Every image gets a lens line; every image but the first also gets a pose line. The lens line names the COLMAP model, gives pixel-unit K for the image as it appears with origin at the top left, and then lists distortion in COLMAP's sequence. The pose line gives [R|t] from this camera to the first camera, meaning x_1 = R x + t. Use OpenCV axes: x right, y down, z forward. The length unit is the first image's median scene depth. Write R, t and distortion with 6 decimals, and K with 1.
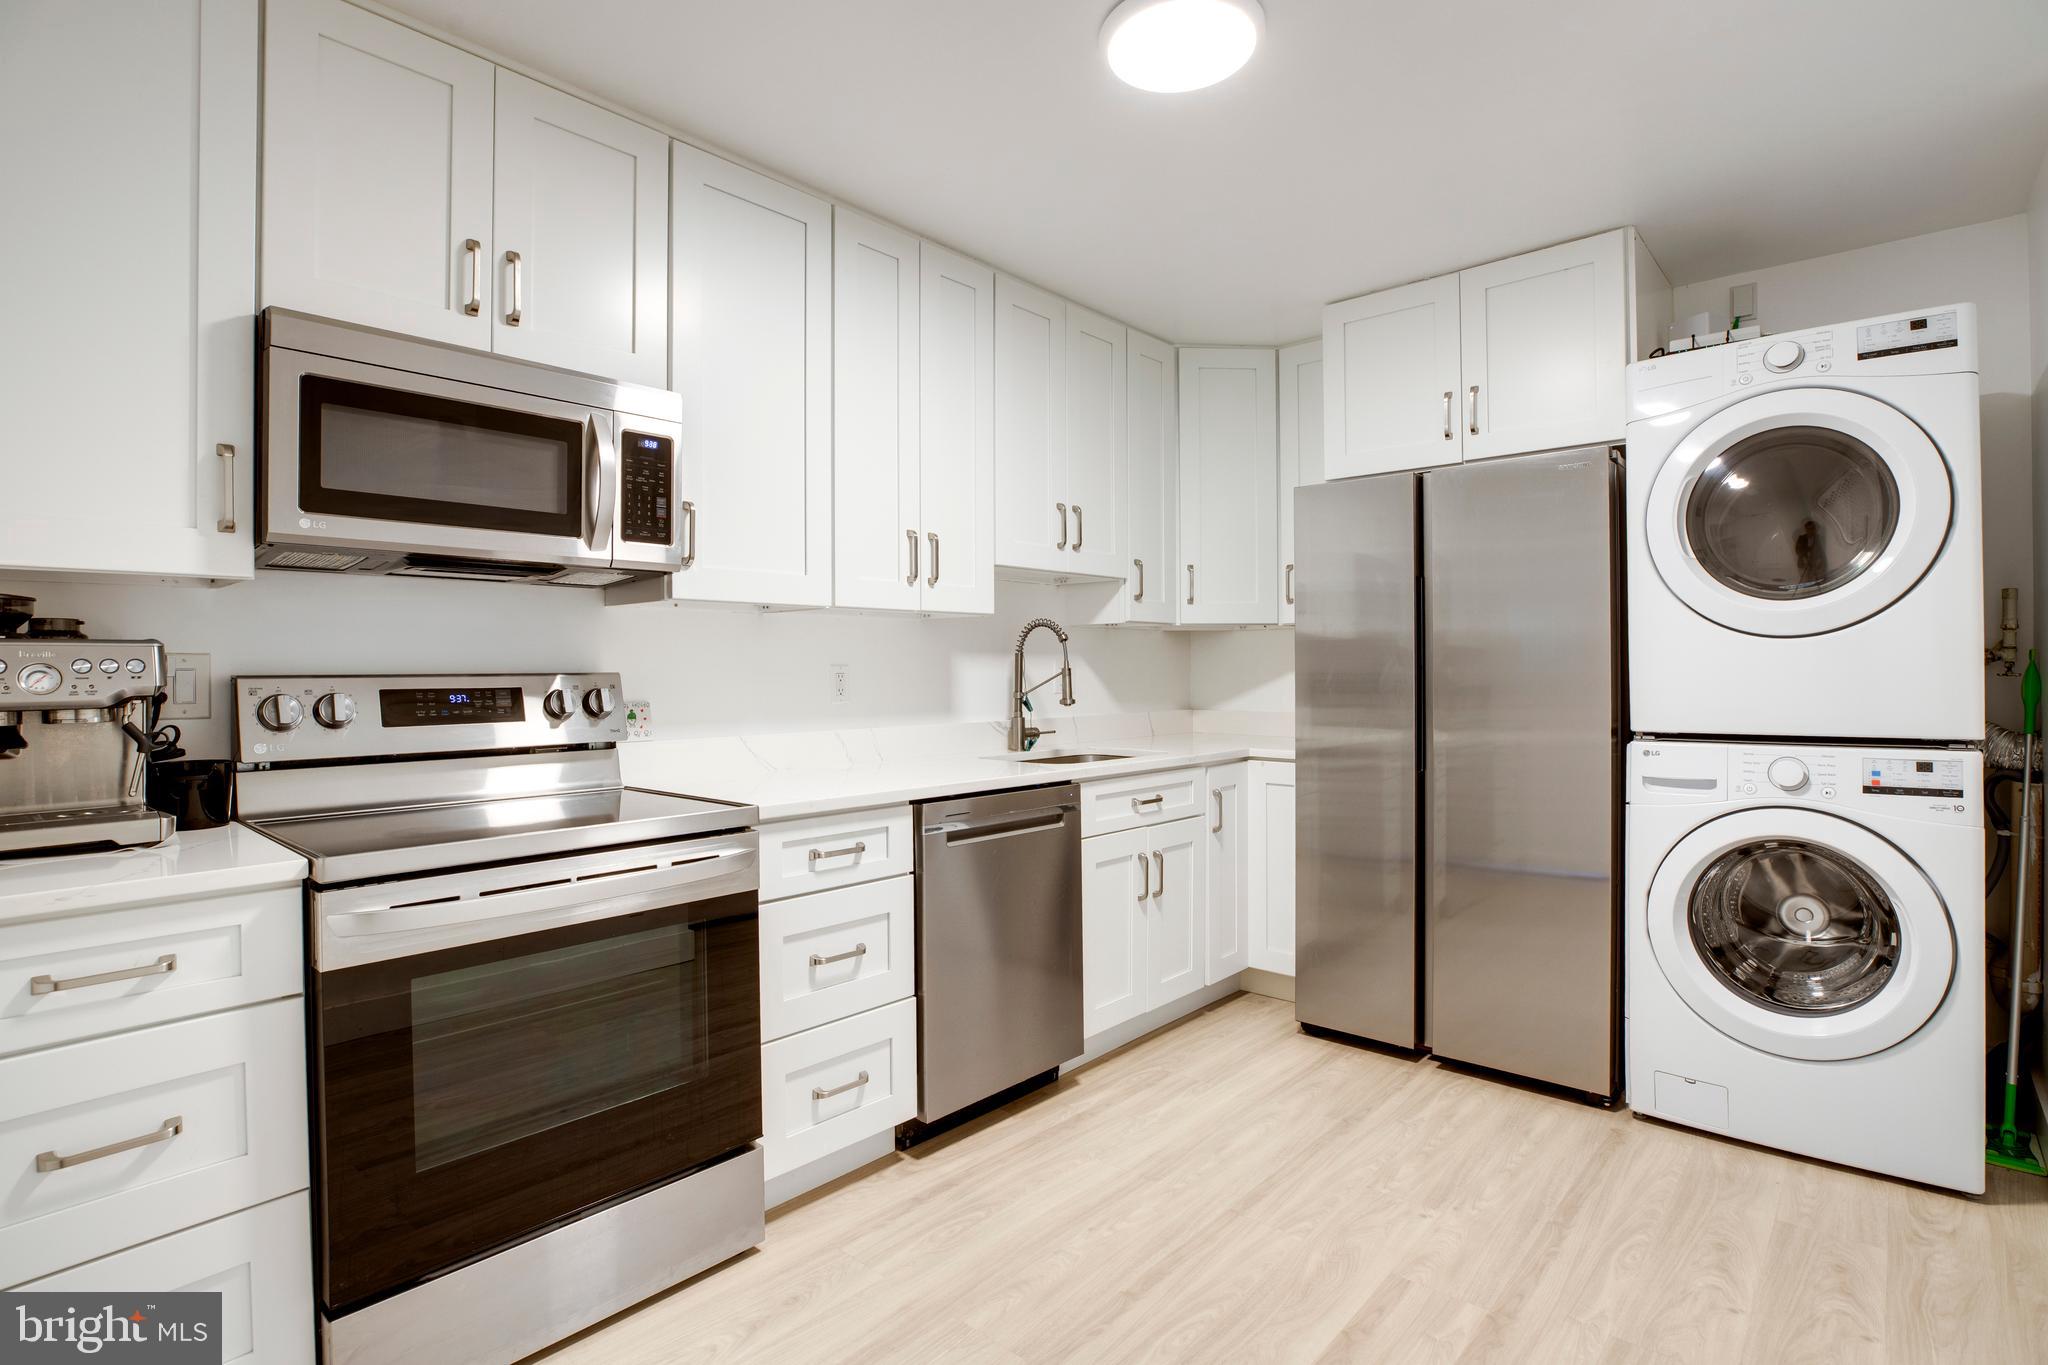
lens RADIAL K [[1002.9, 0, 1005.6], [0, 1002.9, 662.9], [0, 0, 1]] dist [-0.045027, 0.012854]
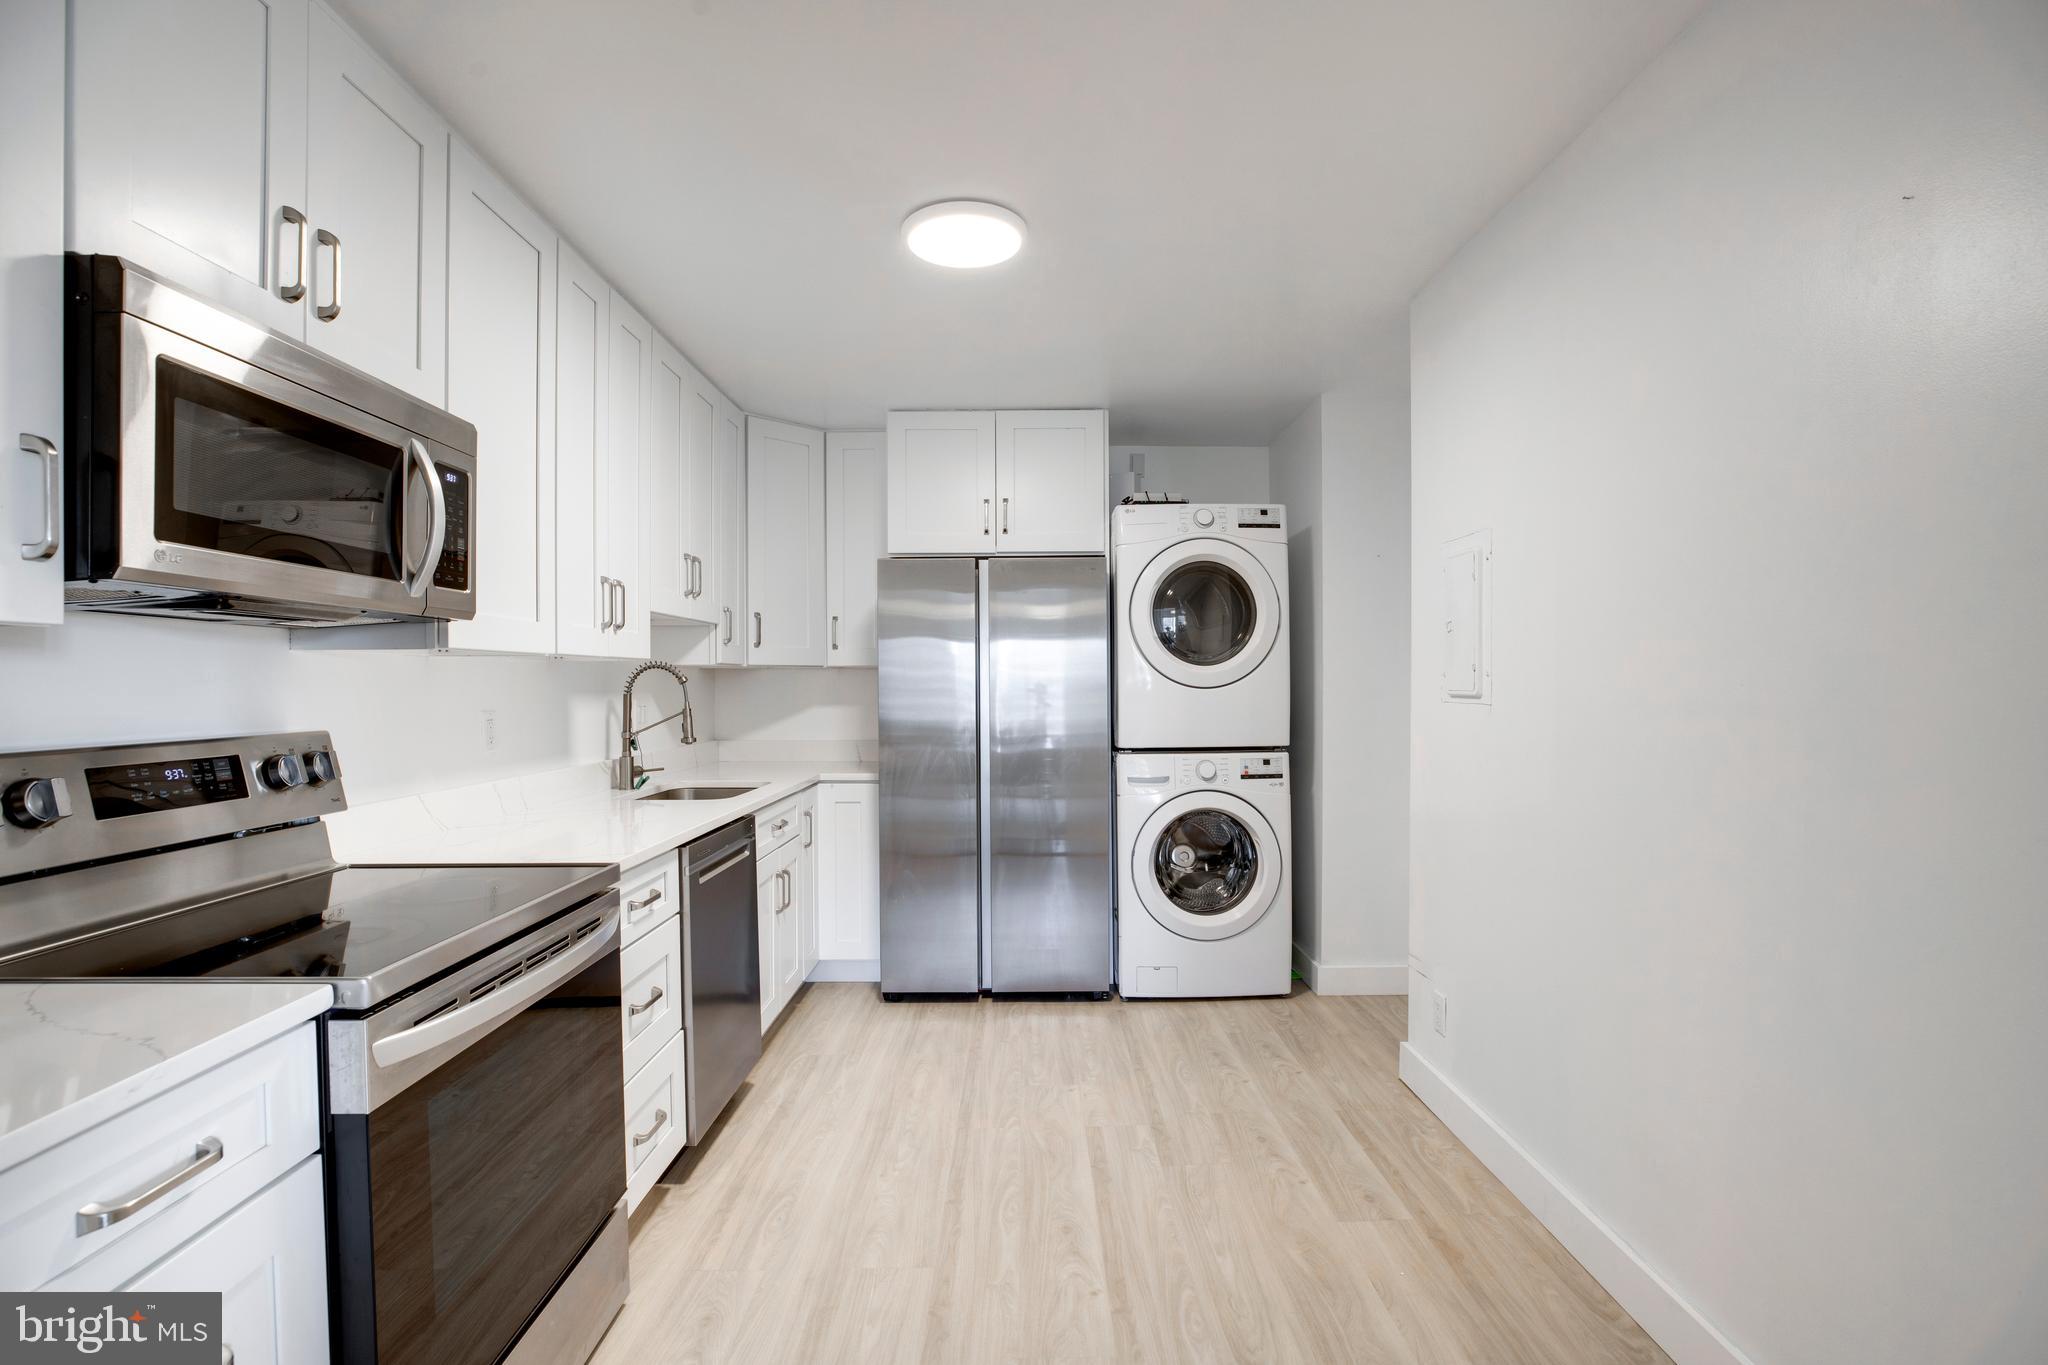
lens RADIAL K [[968.3, 0, 1030.1], [0, 968.3, 679.4], [0, 0, 1]] dist [-0.049618, 0.017714]
pose [[0.726294, 0.004376, 0.687370, -0.561513], [-0.004119, 0.999989, -0.002013, -0.037629], [-0.687372, -0.001369, 0.726304, 0.014471]]
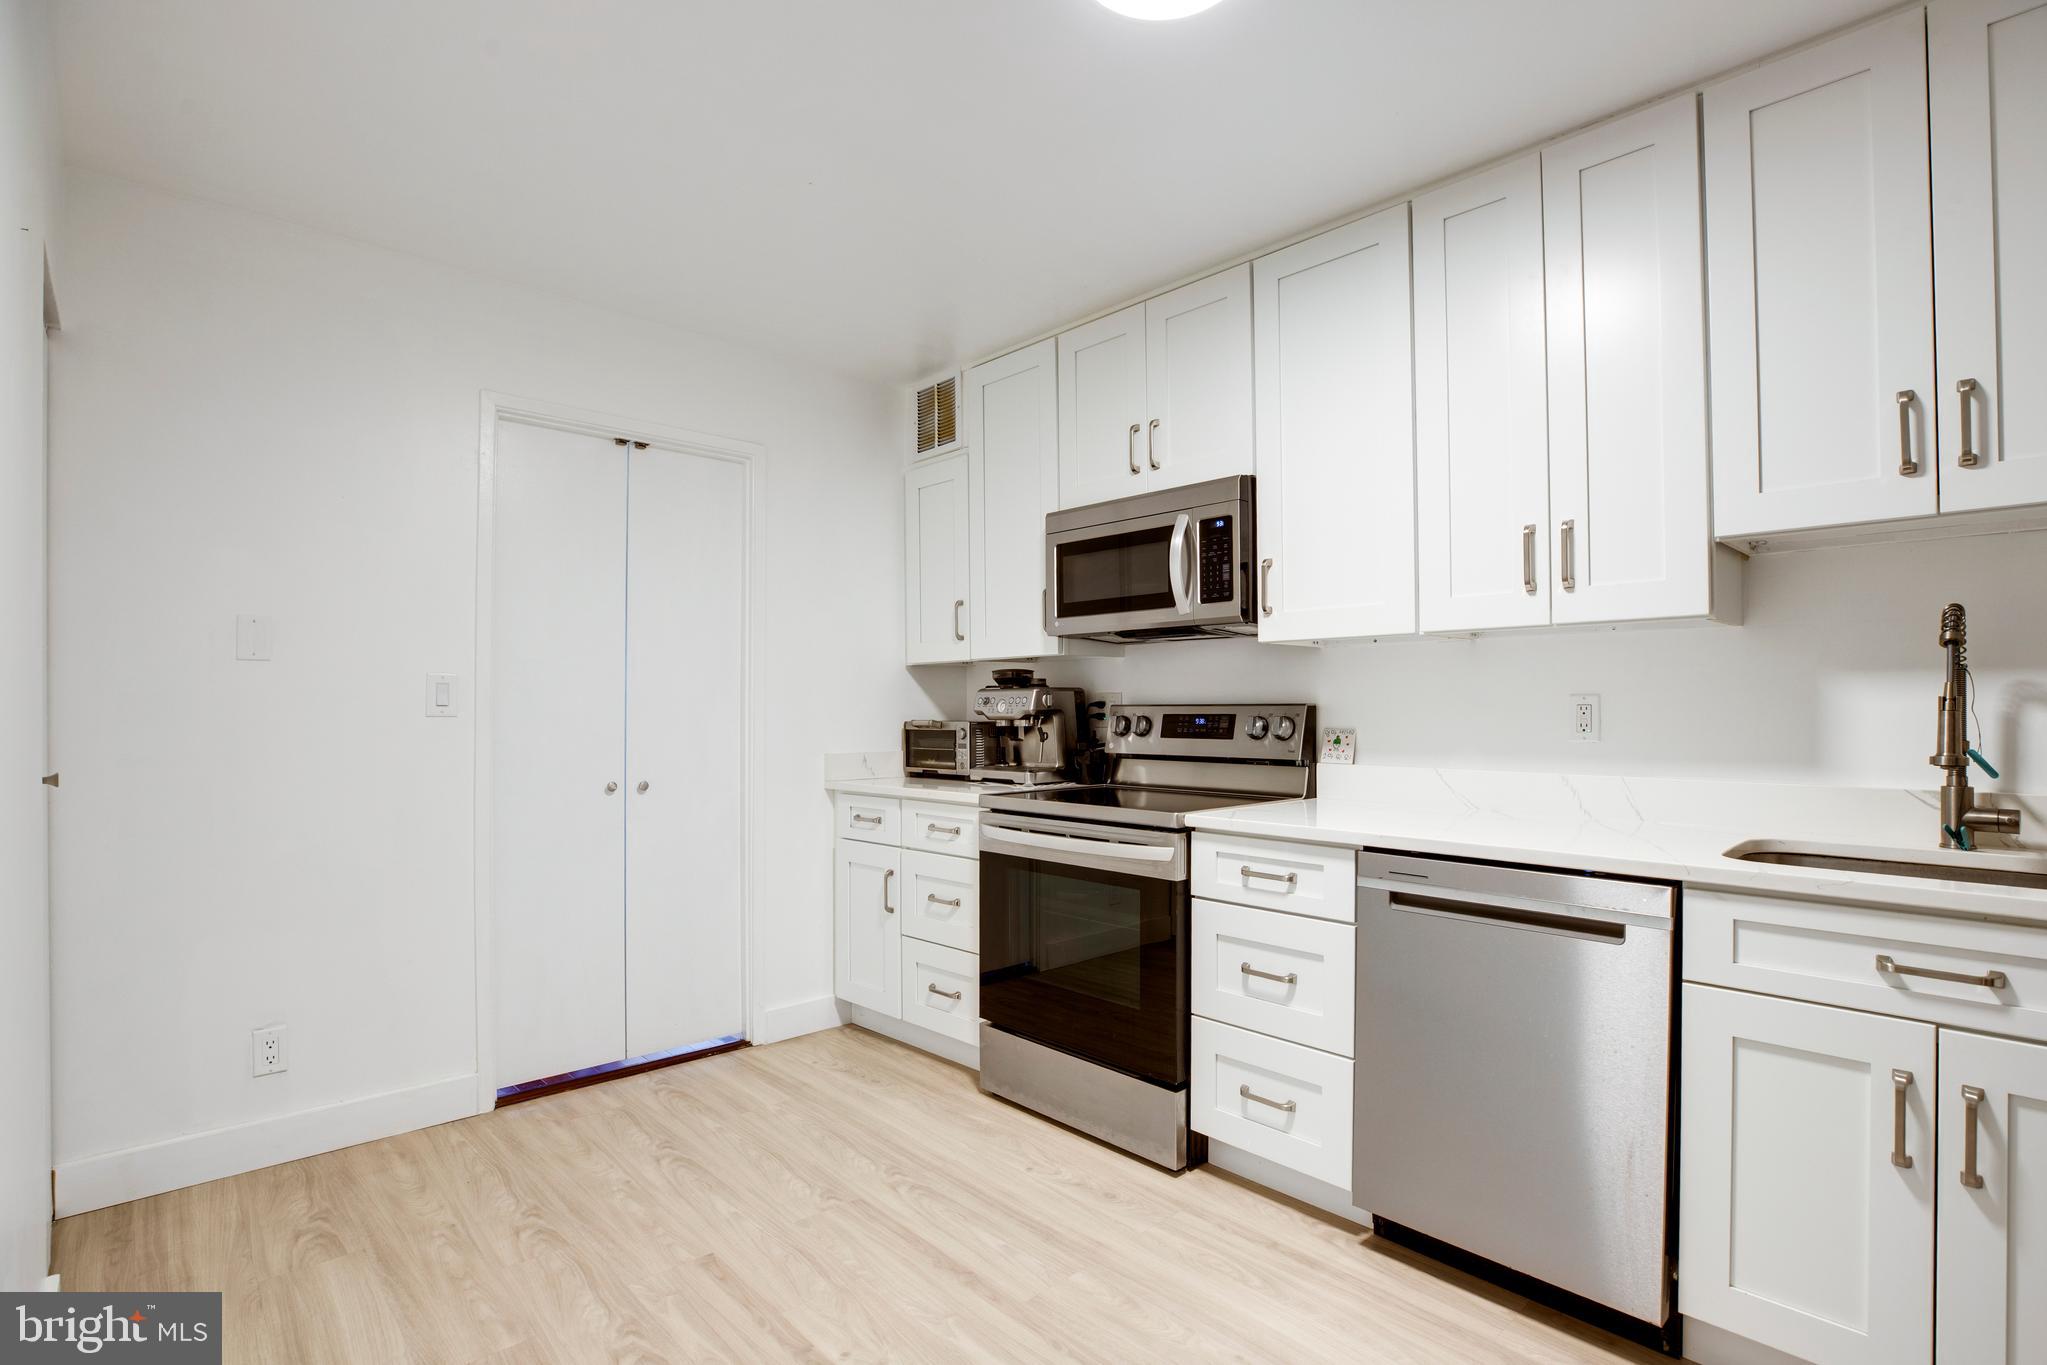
lens RADIAL K [[960.0, 0, 1030.9], [0, 960.0, 686.5], [0, 0, 1]] dist [-0.044073, 0.012160]
pose [[-0.068706, -0.013004, -0.997552, 0.862708], [0.011883, 0.999833, -0.013852, 0.001551], [0.997566, -0.012806, -0.068540, 0.831137]]
